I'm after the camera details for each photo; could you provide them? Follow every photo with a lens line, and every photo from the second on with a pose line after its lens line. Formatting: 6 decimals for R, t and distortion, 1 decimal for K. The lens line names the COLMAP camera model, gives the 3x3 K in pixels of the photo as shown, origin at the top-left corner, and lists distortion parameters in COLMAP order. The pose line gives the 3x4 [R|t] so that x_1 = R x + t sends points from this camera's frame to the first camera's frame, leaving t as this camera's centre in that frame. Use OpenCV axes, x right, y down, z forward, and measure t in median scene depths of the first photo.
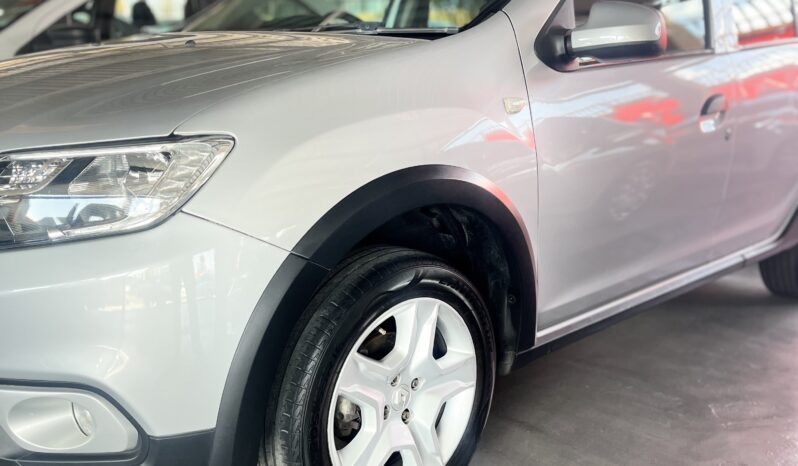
lens RADIAL K [[805.7, 0, 399.0], [0, 805.7, 233.0], [0, 0, 1]] dist [0.080758, -0.159091]
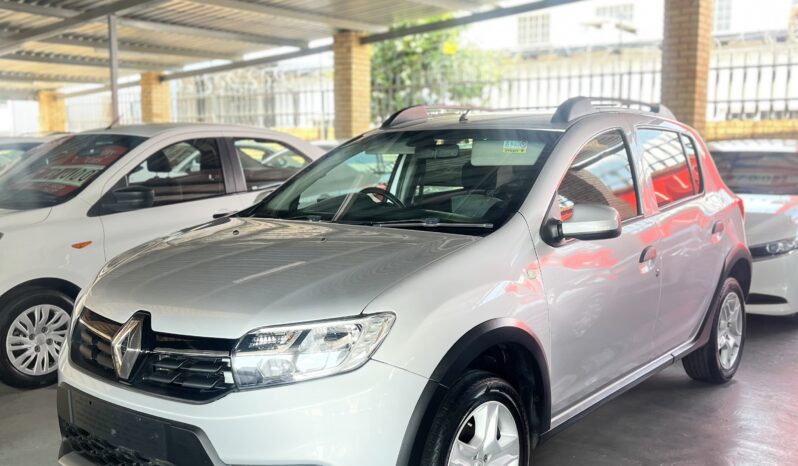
lens RADIAL K [[805.7, 0, 399.0], [0, 805.7, 233.0], [0, 0, 1]] dist [0.080758, -0.159091]
pose [[0.993895, -0.030743, 0.105963, -0.269003], [0.041917, 0.993599, -0.104897, -0.077954], [-0.102060, 0.108698, 0.988822, -0.514640]]
